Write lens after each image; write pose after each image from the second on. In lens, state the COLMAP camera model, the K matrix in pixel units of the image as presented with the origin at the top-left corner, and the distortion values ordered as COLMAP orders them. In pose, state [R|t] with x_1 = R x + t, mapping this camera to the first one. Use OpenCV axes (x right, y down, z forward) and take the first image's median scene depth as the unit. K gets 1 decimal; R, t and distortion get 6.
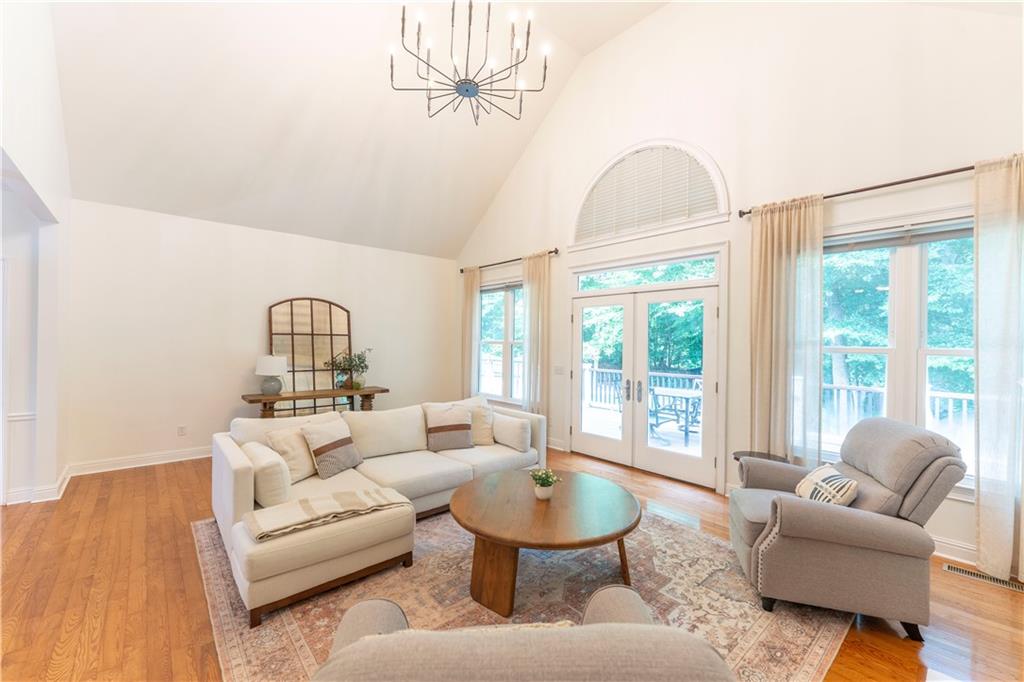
lens RADIAL K [[421.2, 0, 512.0], [0, 421.2, 341.0], [0, 0, 1]] dist [0.001793, 0.000060]
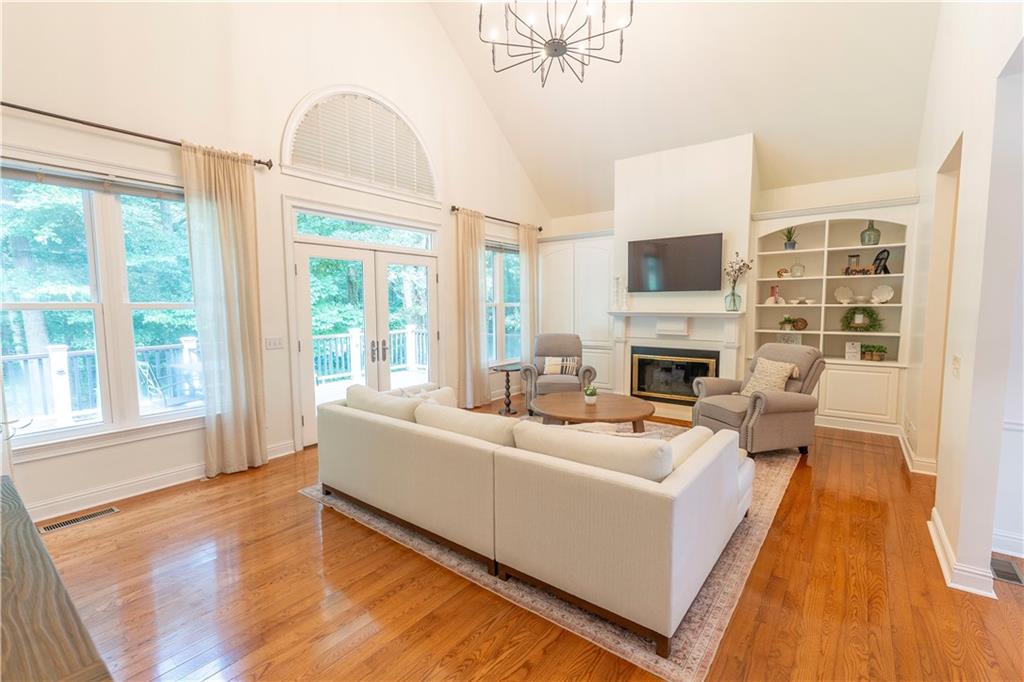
lens RADIAL K [[448.9, 0, 508.4], [0, 448.9, 337.2], [0, 0, 1]] dist [-0.001178, -0.000043]
pose [[-0.185712, -0.090228, 0.978453, -0.762626], [-0.005494, 0.995855, 0.090790, -0.010980], [-0.982589, 0.011486, -0.185438, 0.861155]]
